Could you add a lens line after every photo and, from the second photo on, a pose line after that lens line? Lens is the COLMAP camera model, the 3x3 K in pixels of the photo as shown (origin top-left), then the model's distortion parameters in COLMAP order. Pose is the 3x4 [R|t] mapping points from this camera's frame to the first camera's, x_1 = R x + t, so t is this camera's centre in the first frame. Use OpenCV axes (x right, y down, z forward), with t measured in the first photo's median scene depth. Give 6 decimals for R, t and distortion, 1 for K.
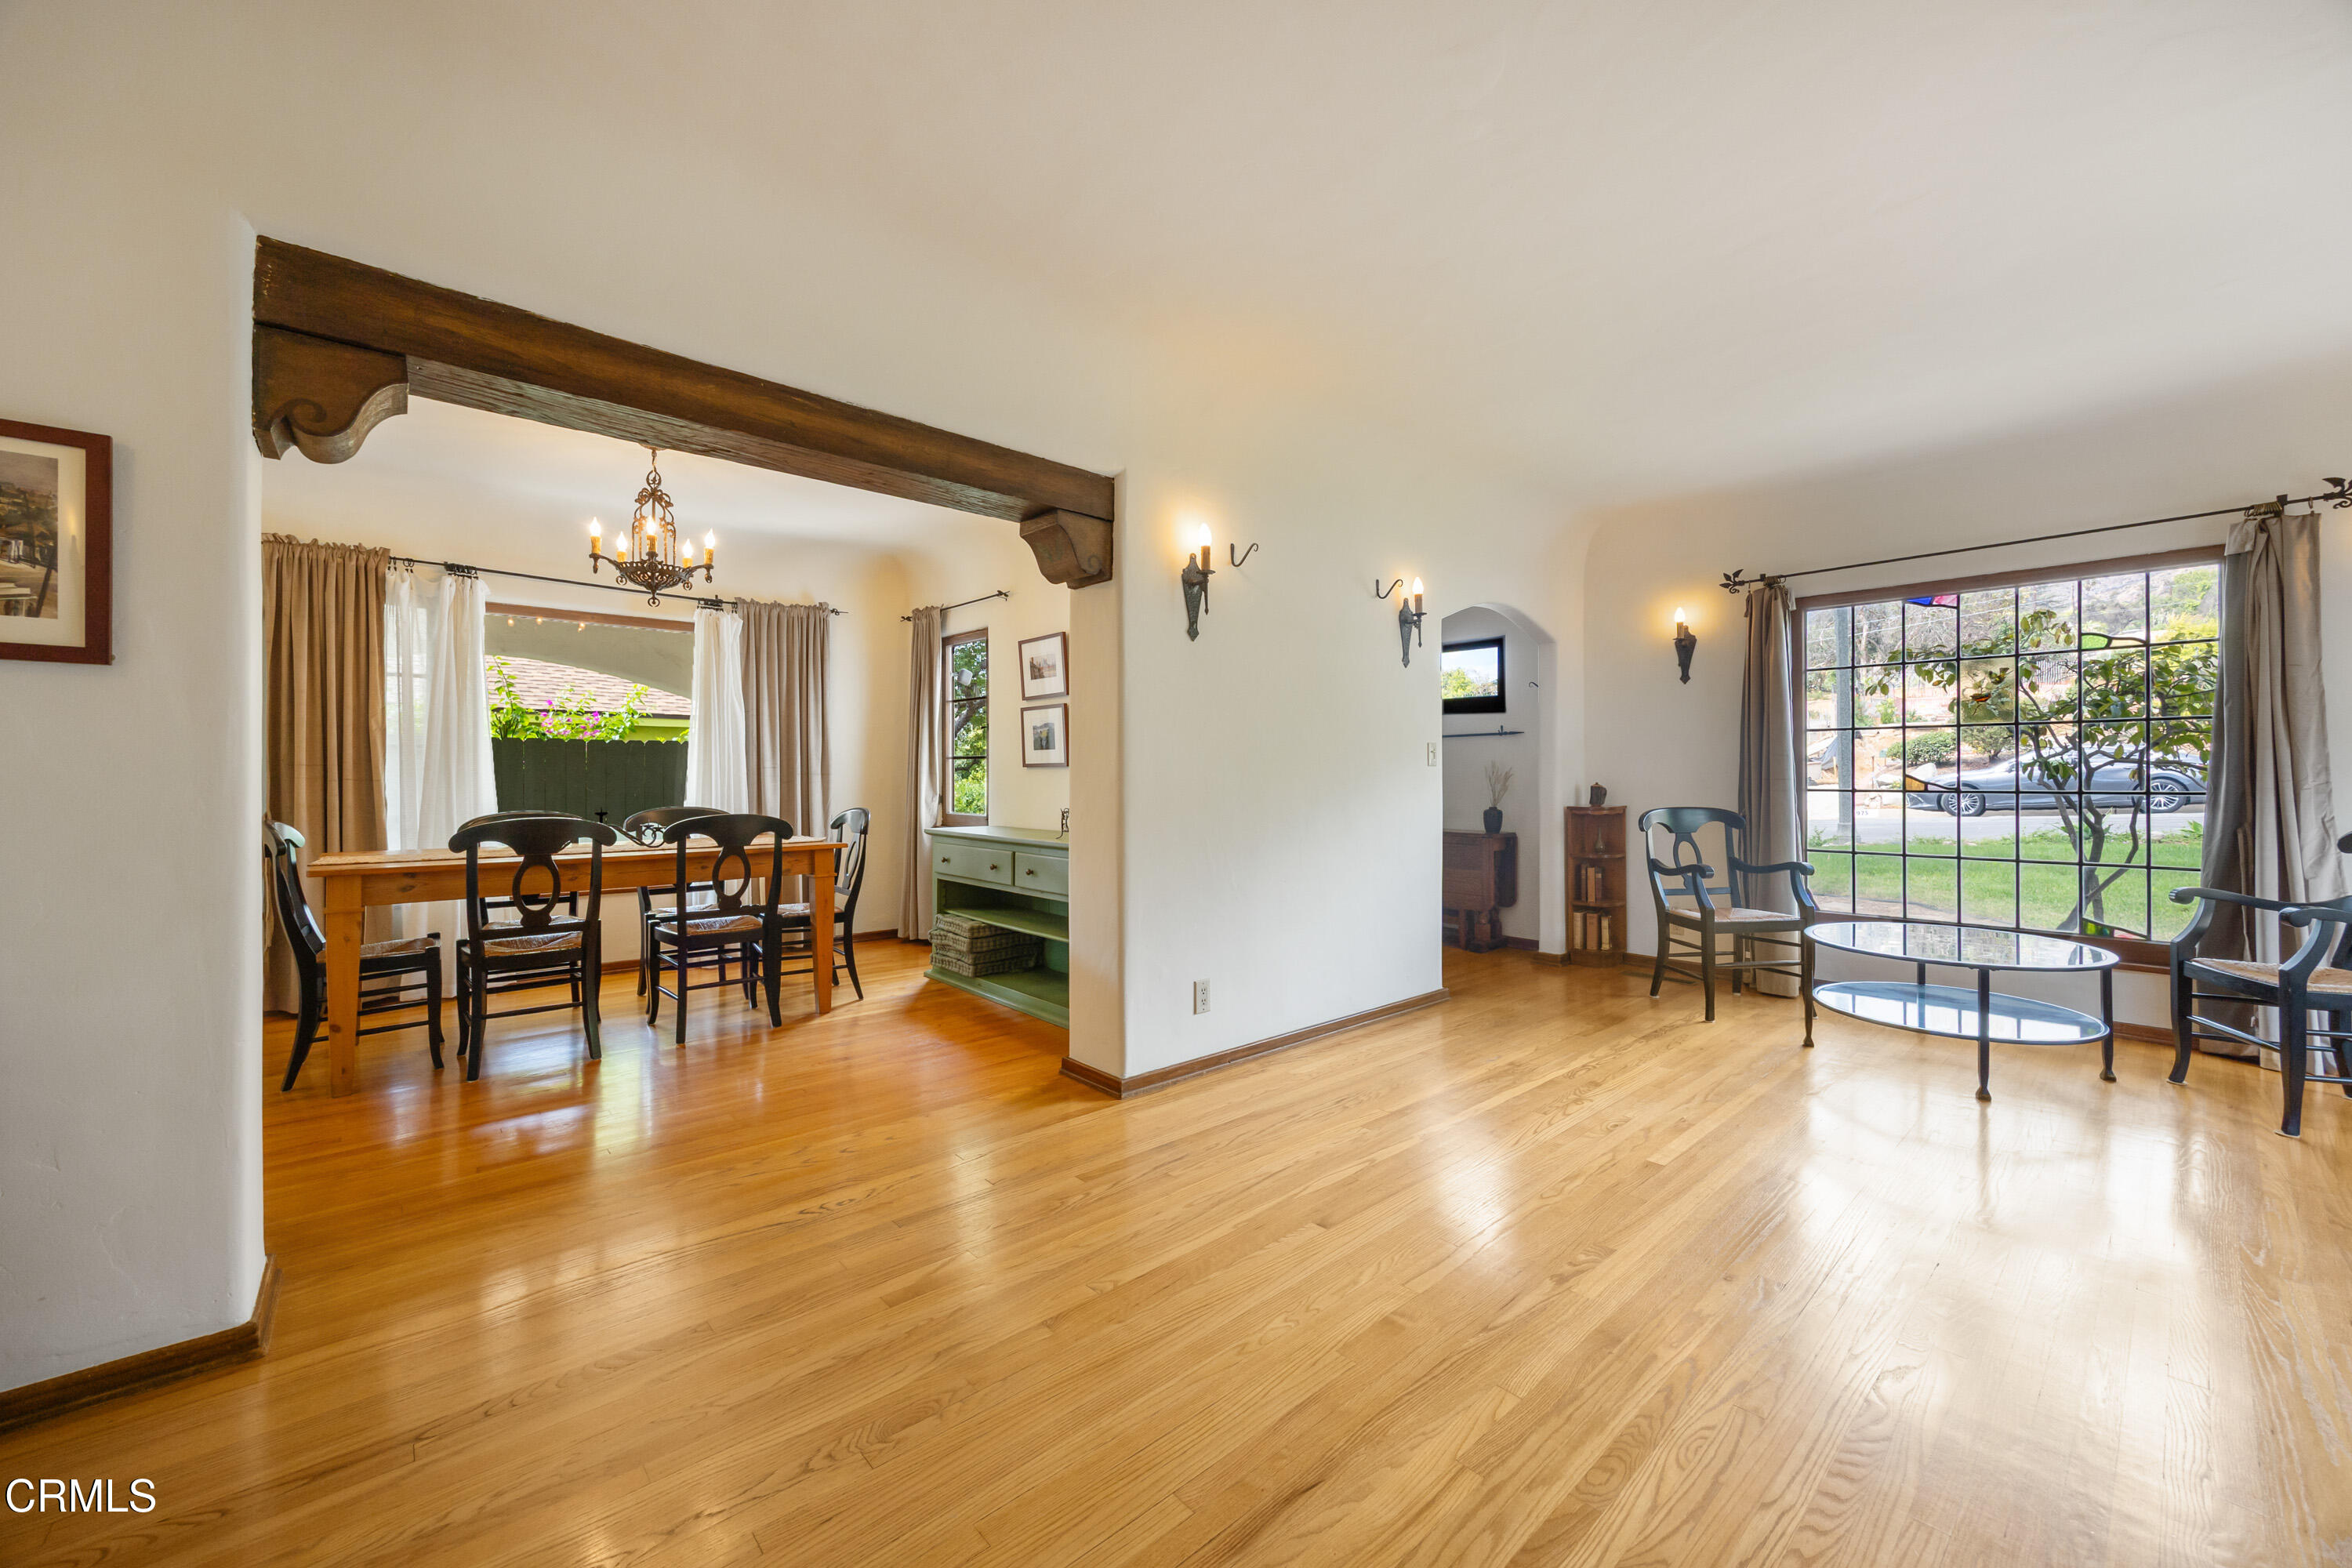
lens RADIAL K [[896.8, 0, 1181.3], [0, 896.8, 774.8], [0, 0, 1]] dist [-0.002282, 0.000075]
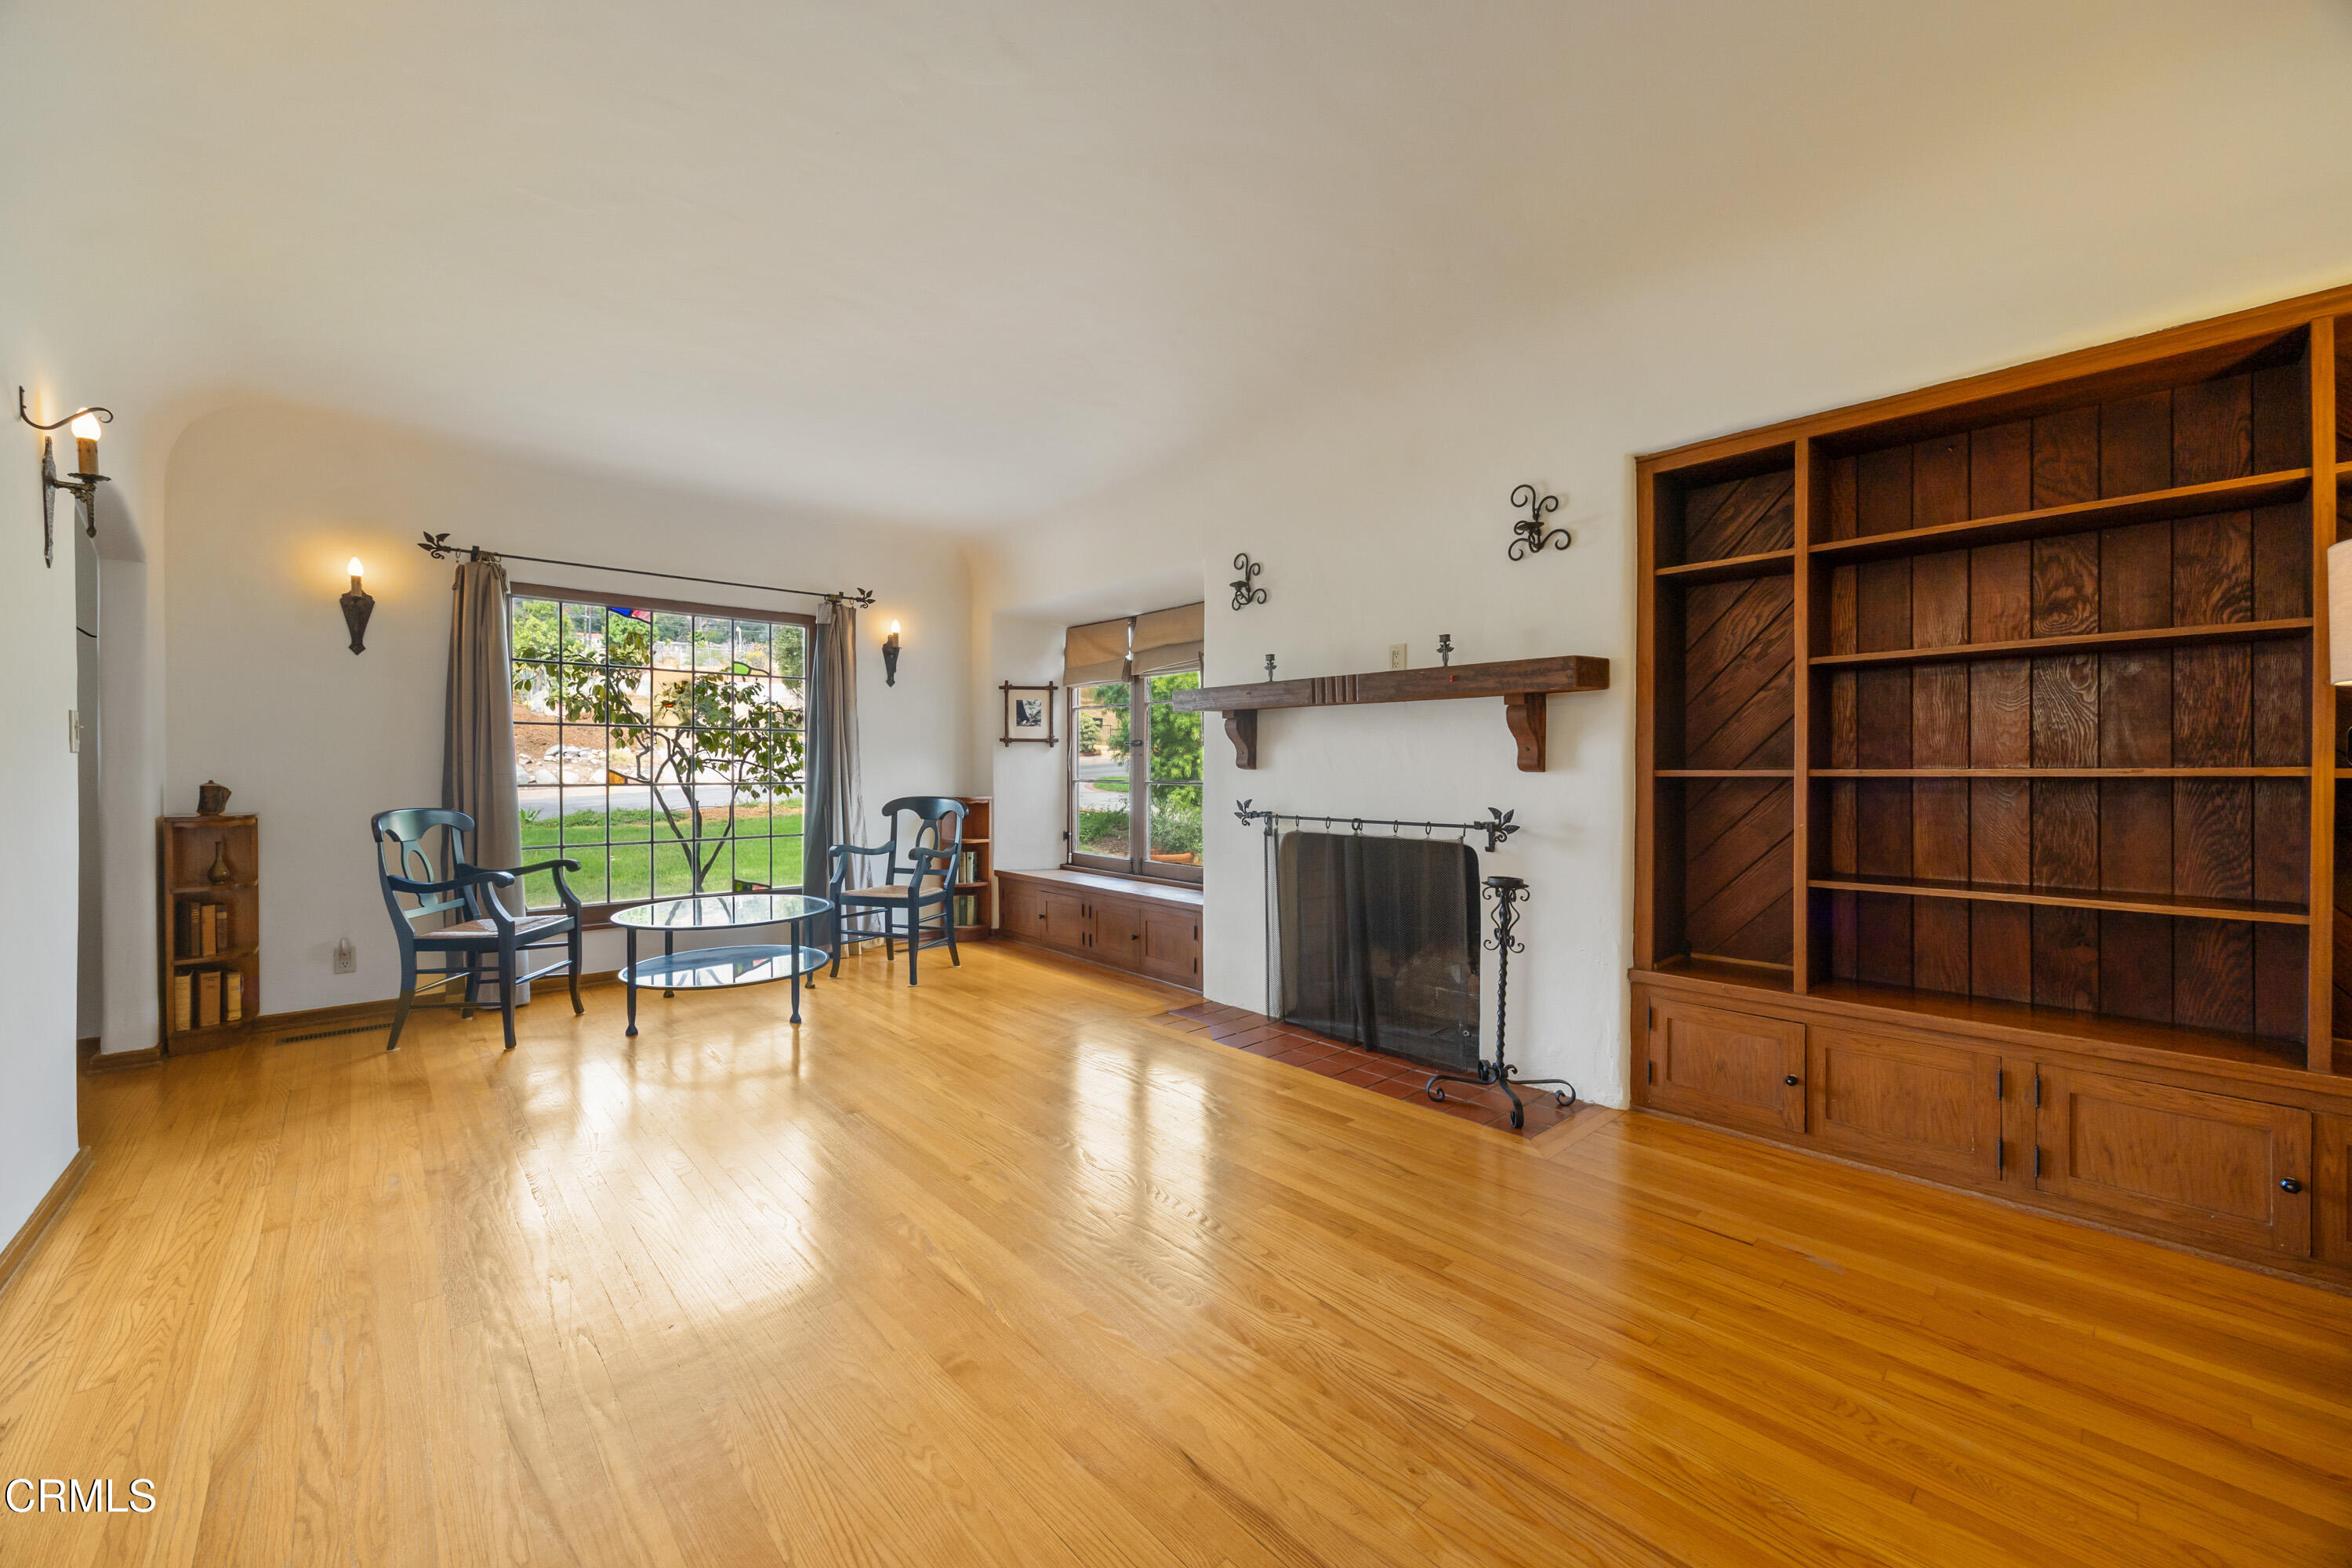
lens RADIAL K [[896.8, 0, 1181.3], [0, 896.8, 774.8], [0, 0, 1]] dist [-0.002282, 0.000075]
pose [[-0.013201, -0.005121, 0.999900, -0.262740], [0.001358, 0.999986, 0.005140, 0.001827], [-0.999912, 0.001426, -0.013194, 0.305430]]
